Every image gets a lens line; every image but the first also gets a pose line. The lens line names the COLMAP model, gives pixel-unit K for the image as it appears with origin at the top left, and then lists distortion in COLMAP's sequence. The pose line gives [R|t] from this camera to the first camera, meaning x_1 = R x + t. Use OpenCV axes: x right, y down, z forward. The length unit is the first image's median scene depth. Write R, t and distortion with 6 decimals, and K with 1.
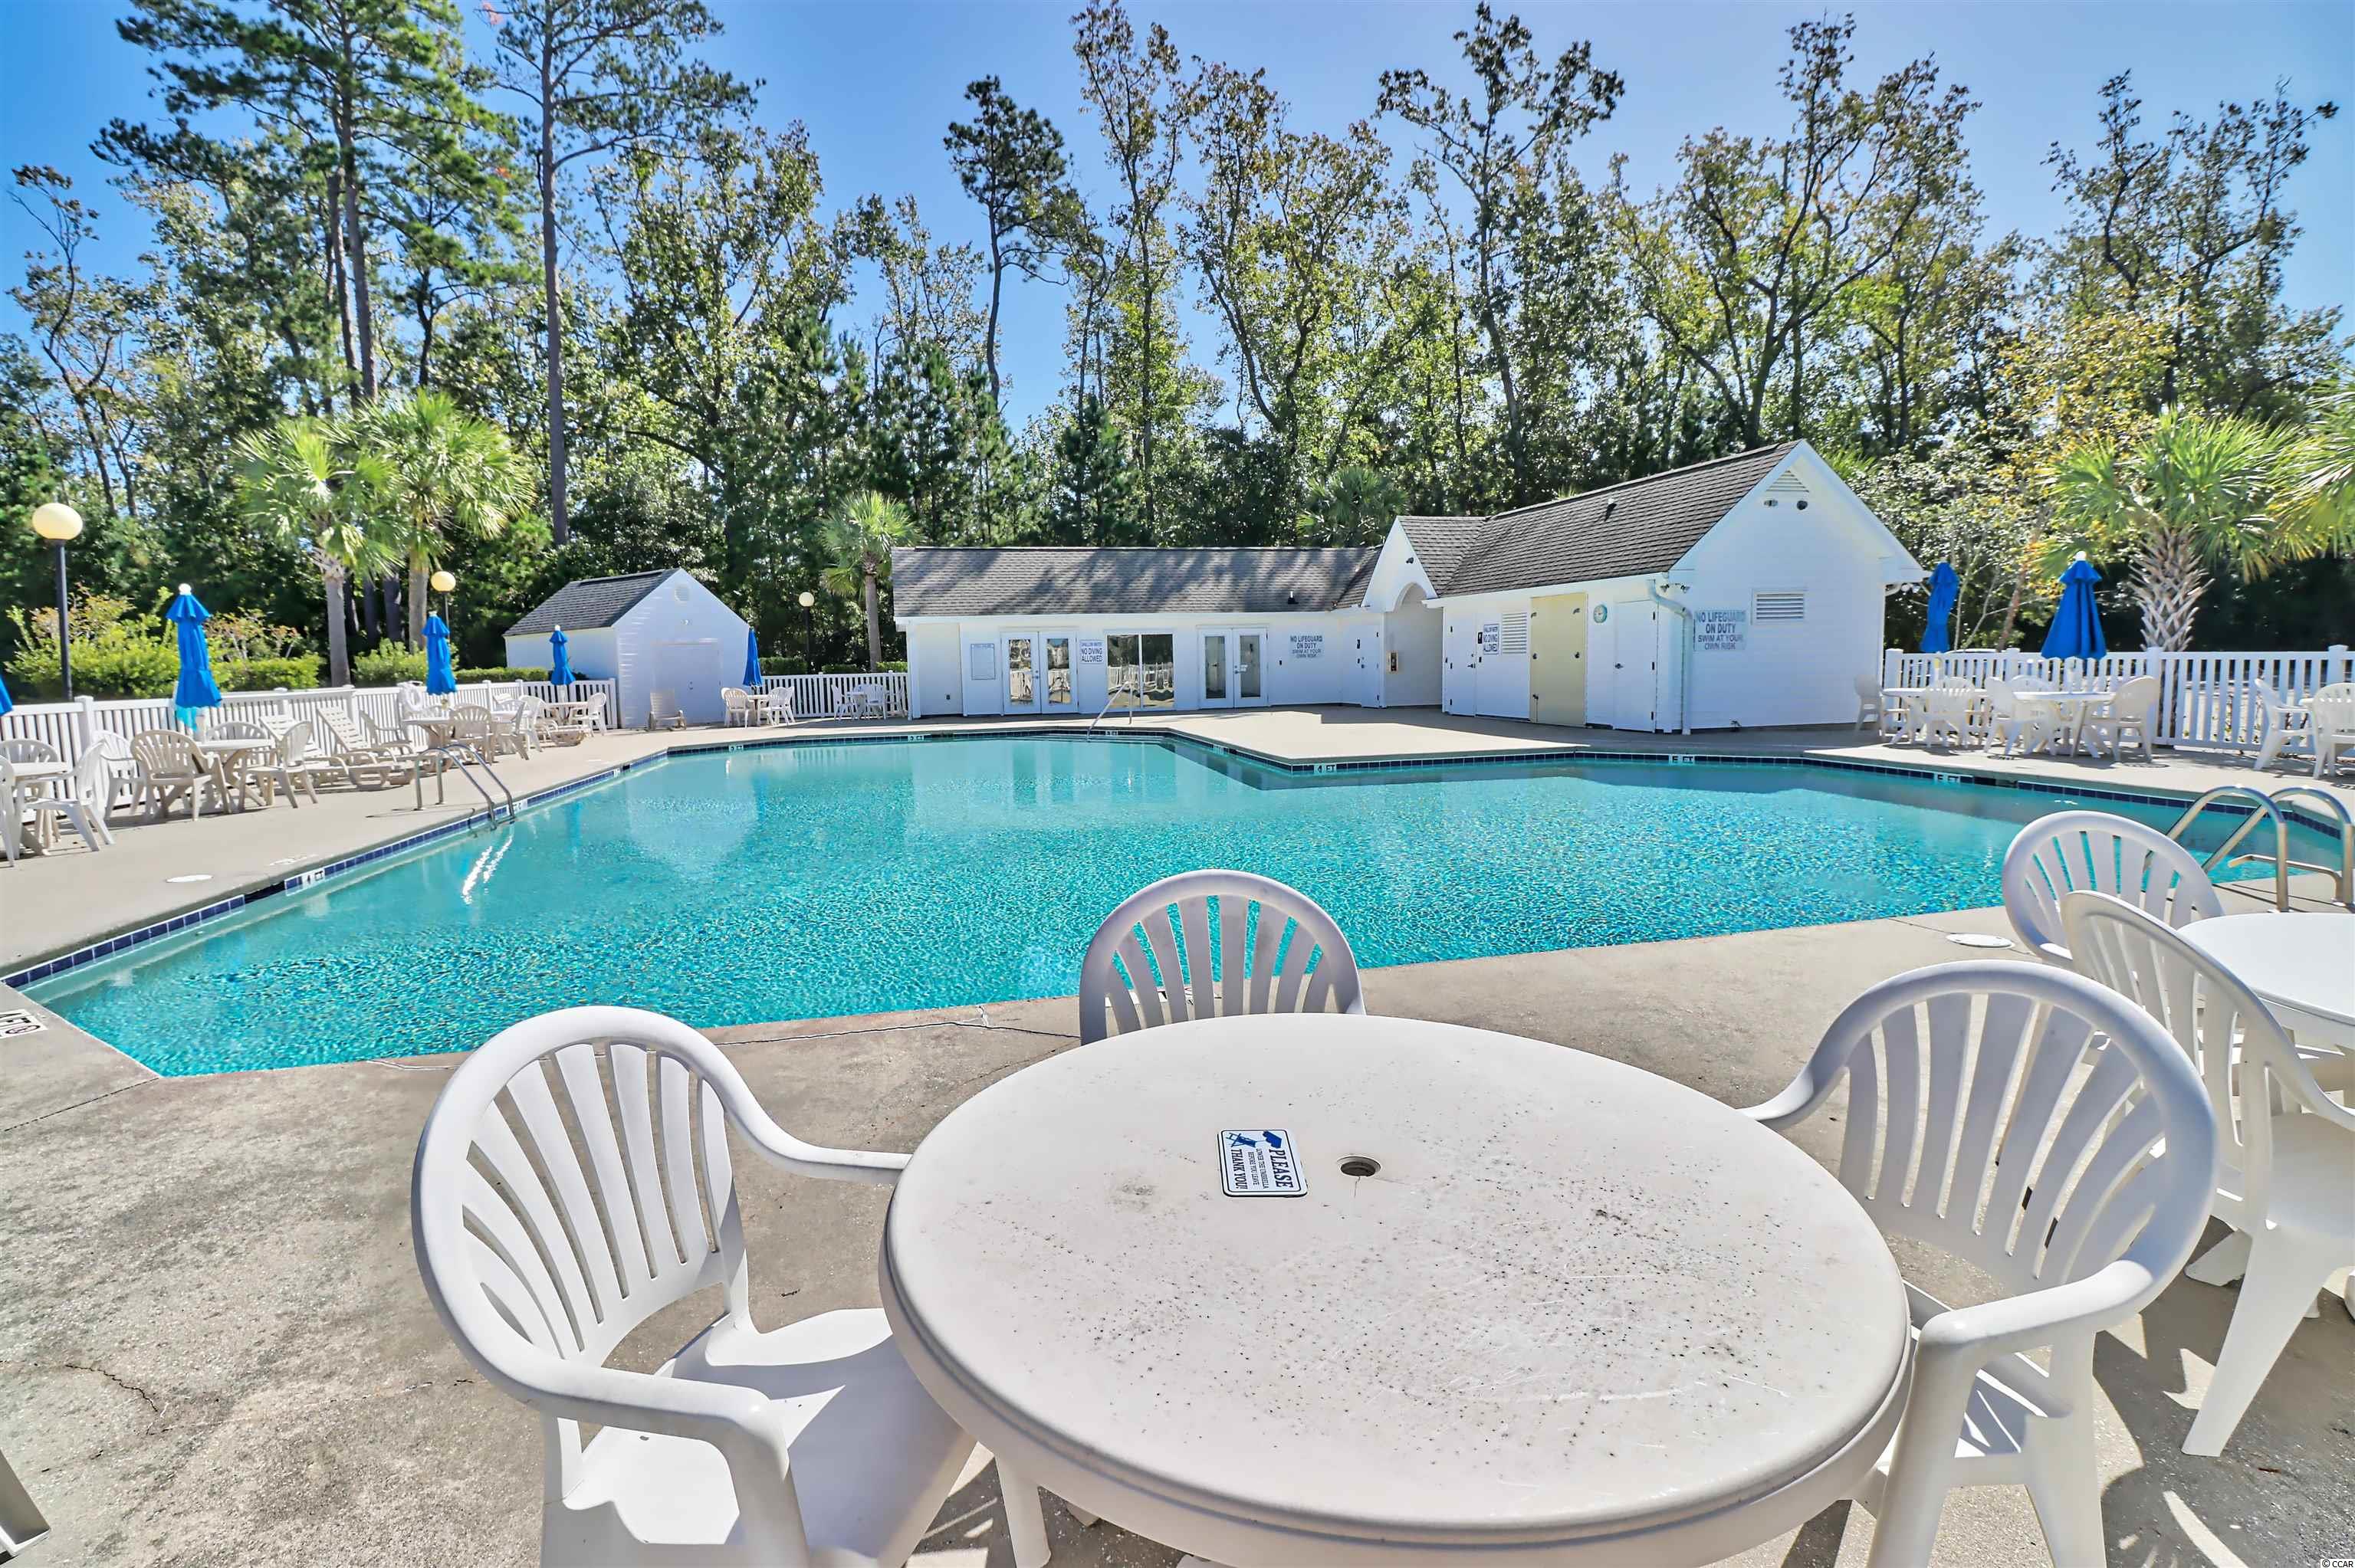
lens RADIAL K [[1094.2, 0, 1177.5], [0, 1094.2, 784.0], [0, 0, 1]] dist [0.000488, -0.000211]
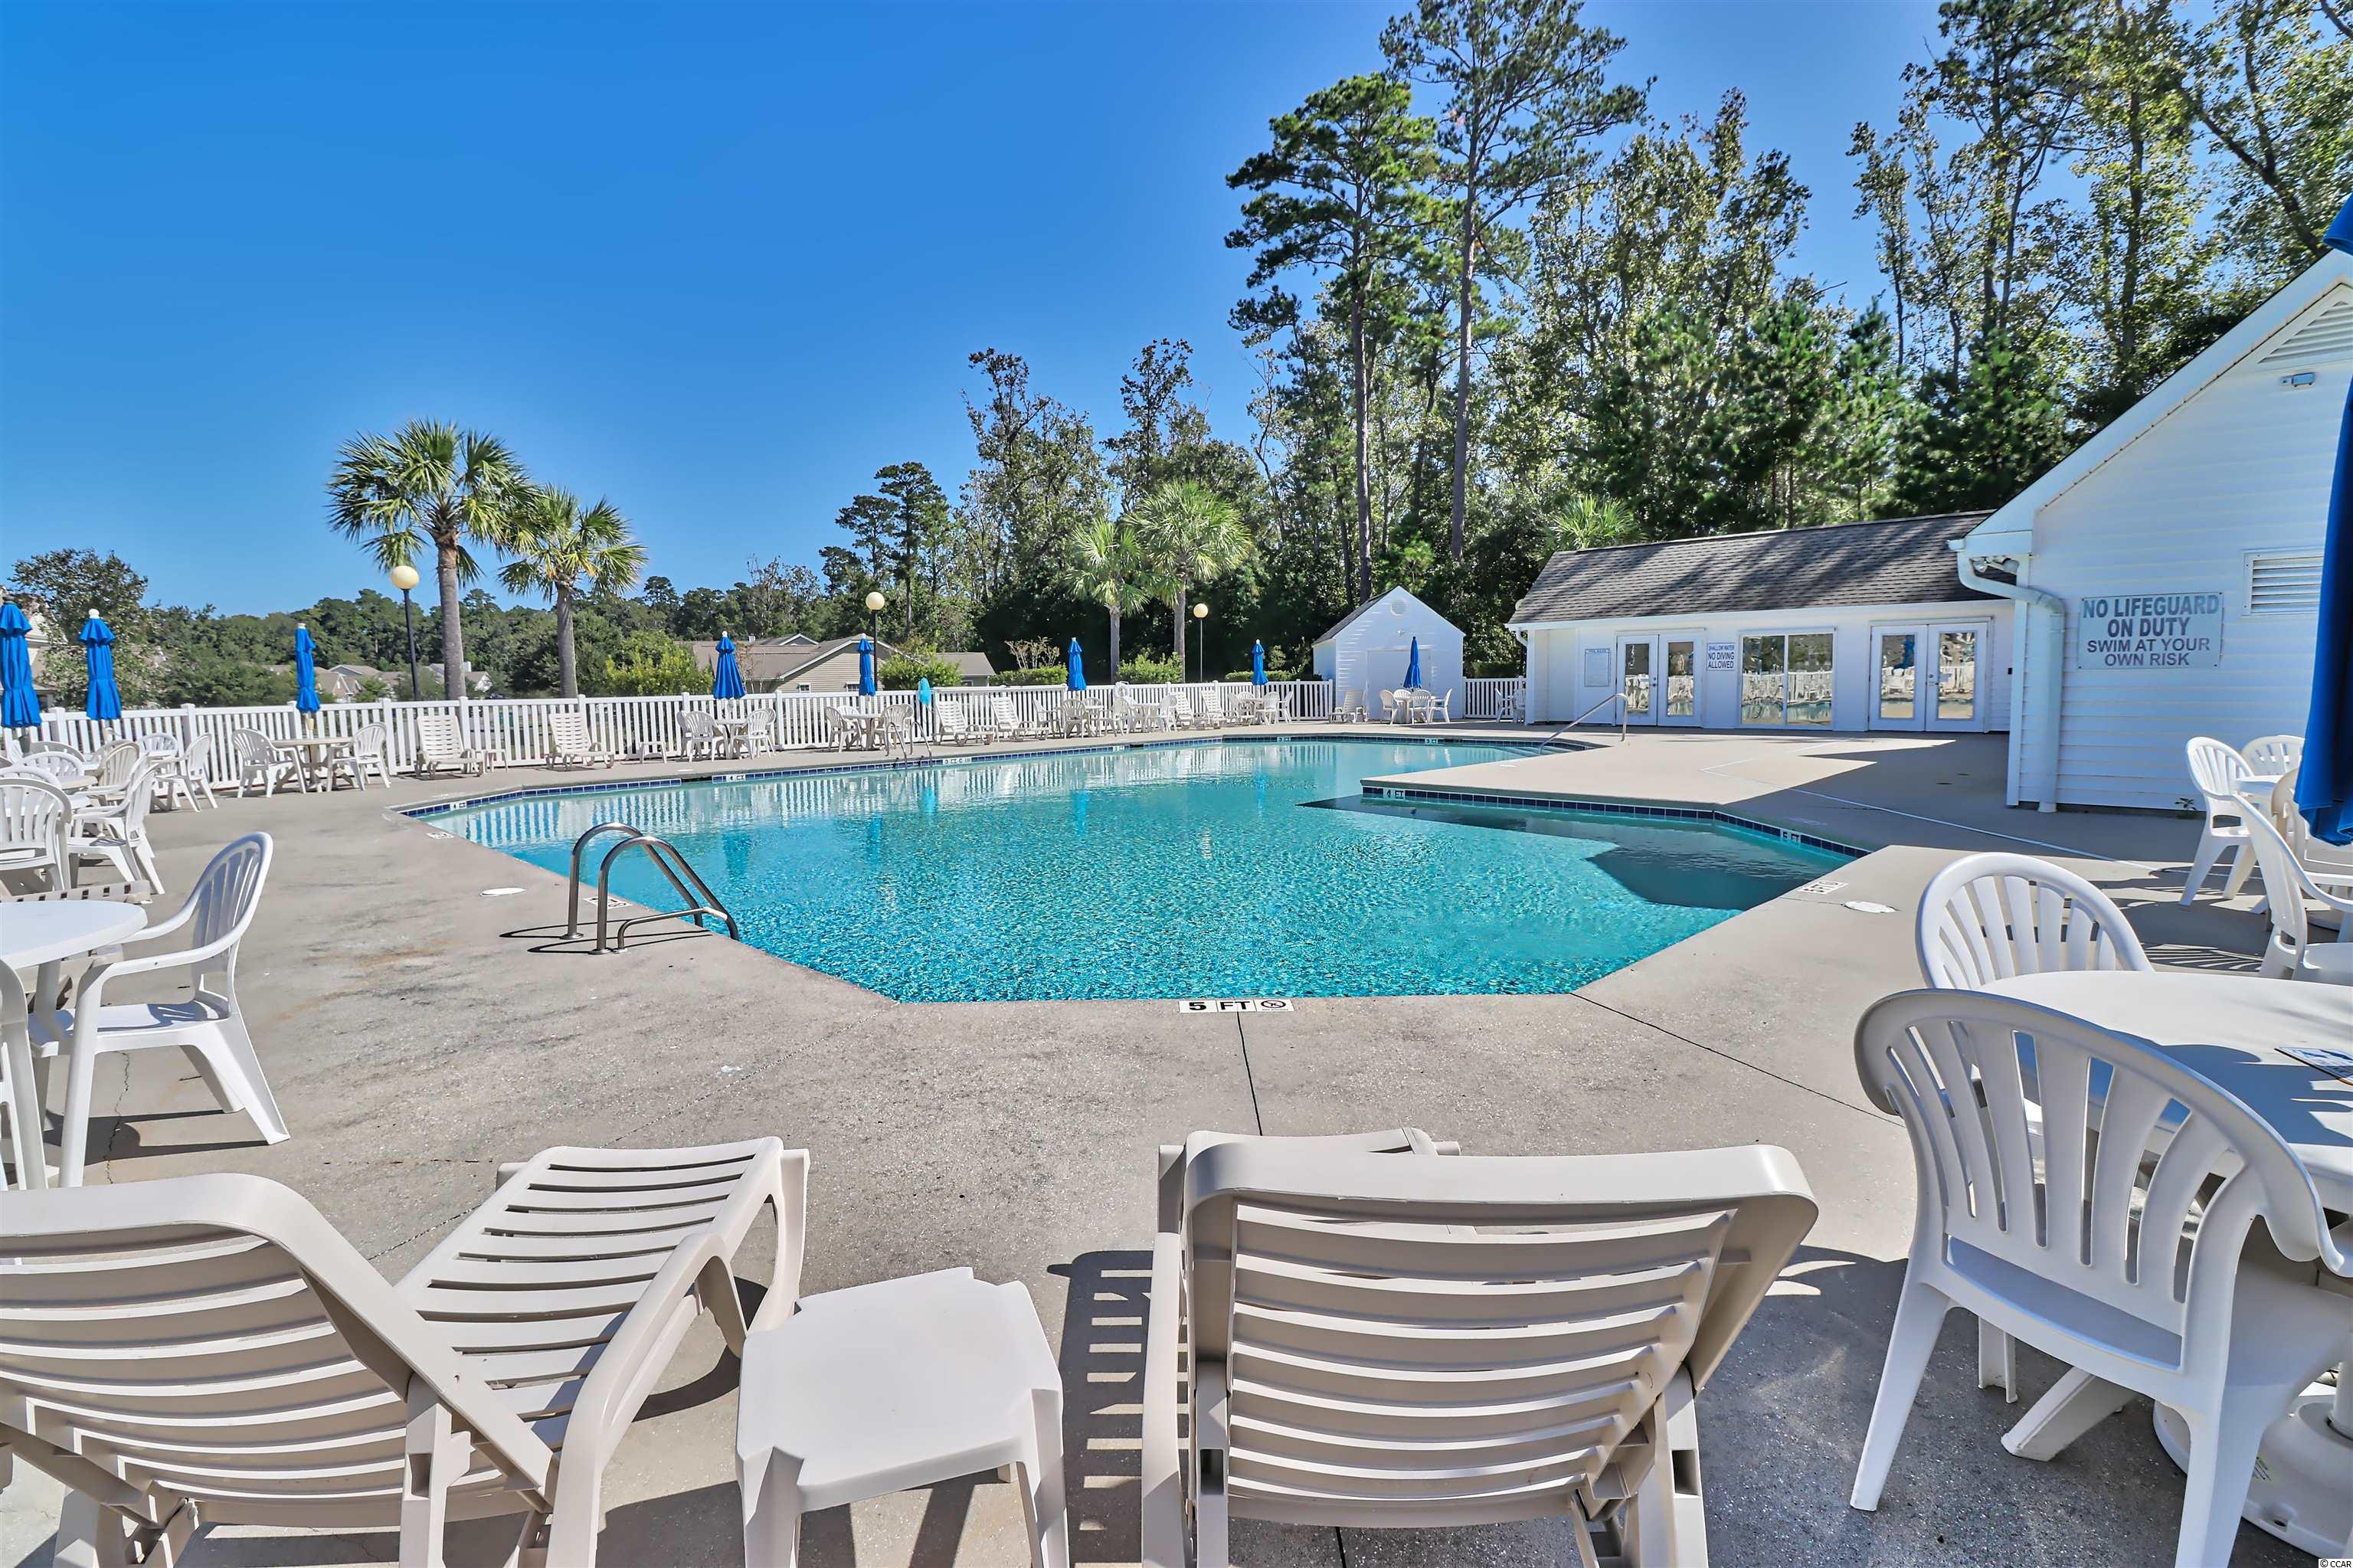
lens RADIAL K [[1093.5, 0, 1176.5], [0, 1093.5, 784.0], [0, 0, 1]] dist [0.000488, -0.000211]
pose [[0.545576, 0.094845, -0.832677, 0.416043], [-0.087960, 0.994568, 0.055653, -0.030789], [0.833433, 0.042879, 0.550955, 0.175124]]
